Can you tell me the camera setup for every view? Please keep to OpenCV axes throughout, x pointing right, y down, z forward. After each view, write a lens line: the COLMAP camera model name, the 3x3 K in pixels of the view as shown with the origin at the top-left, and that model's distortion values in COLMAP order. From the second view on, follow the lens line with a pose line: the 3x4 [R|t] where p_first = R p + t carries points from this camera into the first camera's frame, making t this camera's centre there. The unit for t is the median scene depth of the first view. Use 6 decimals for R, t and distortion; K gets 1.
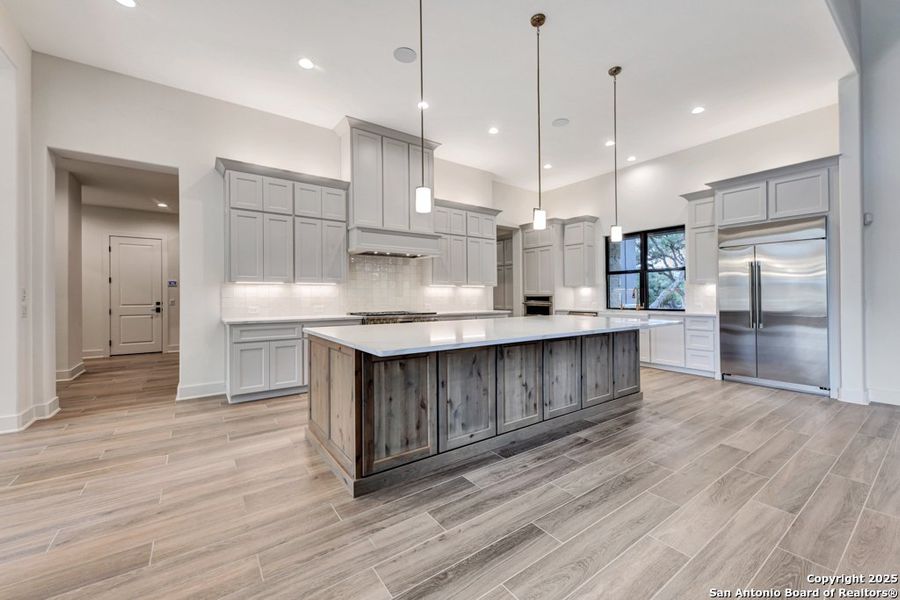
lens RADIAL K [[357.0, 0, 452.3], [0, 357.0, 300.5], [0, 0, 1]] dist [0.005999, -0.000290]
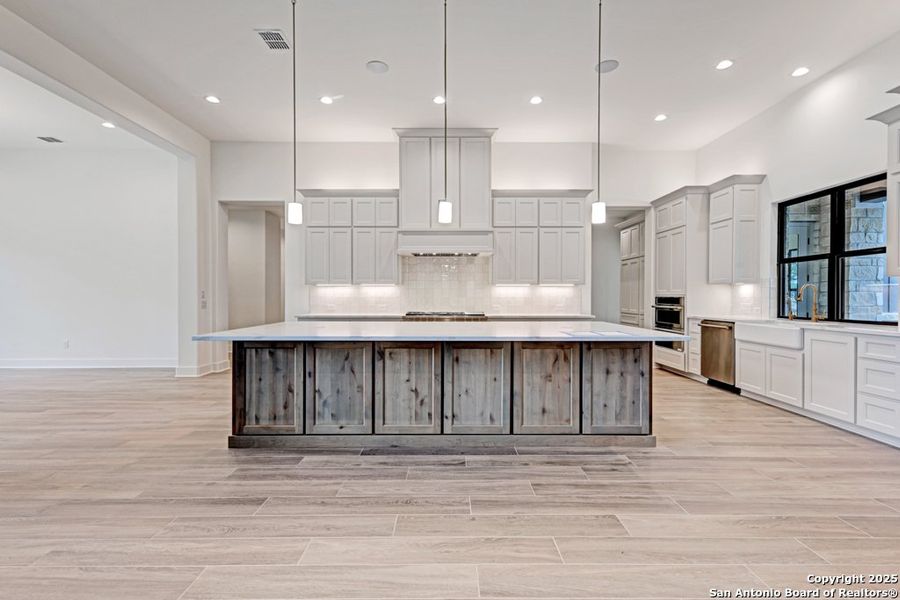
lens RADIAL K [[398.9, 0, 447.8], [0, 398.9, 304.9], [0, 0, 1]] dist [0.014302, -0.001652]
pose [[0.813186, 0.016975, -0.581756, 0.821302], [-0.010914, 0.999844, 0.013918, -0.006150], [0.581901, -0.004969, 0.813244, 0.175976]]
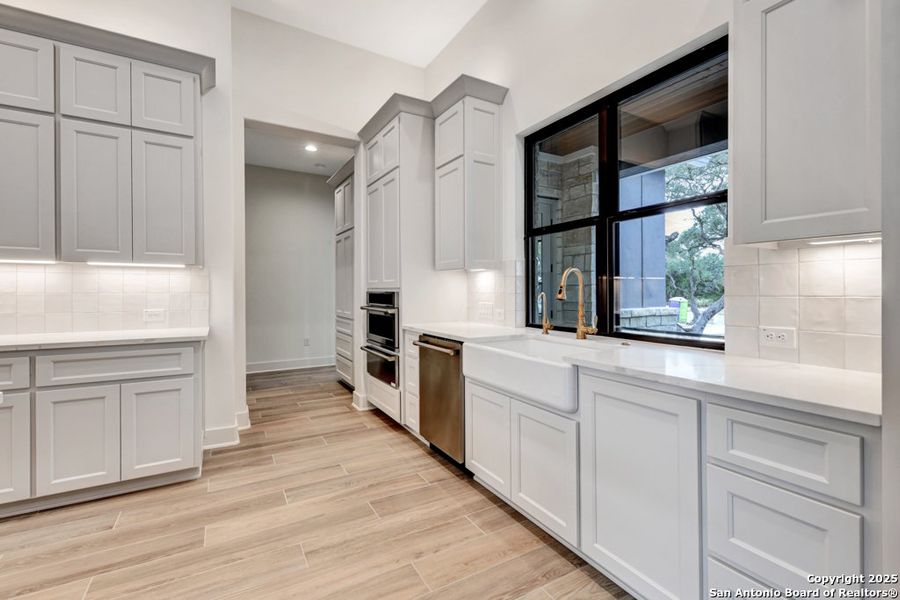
lens RADIAL K [[398.9, 0, 451.1], [0, 398.9, 294.4], [0, 0, 1]] dist [0.014302, -0.001652]
pose [[0.994577, 0.005888, -0.103839, 0.877037], [-0.006196, 0.999977, -0.002652, -0.020922], [0.103821, 0.003281, 0.994591, 1.268217]]
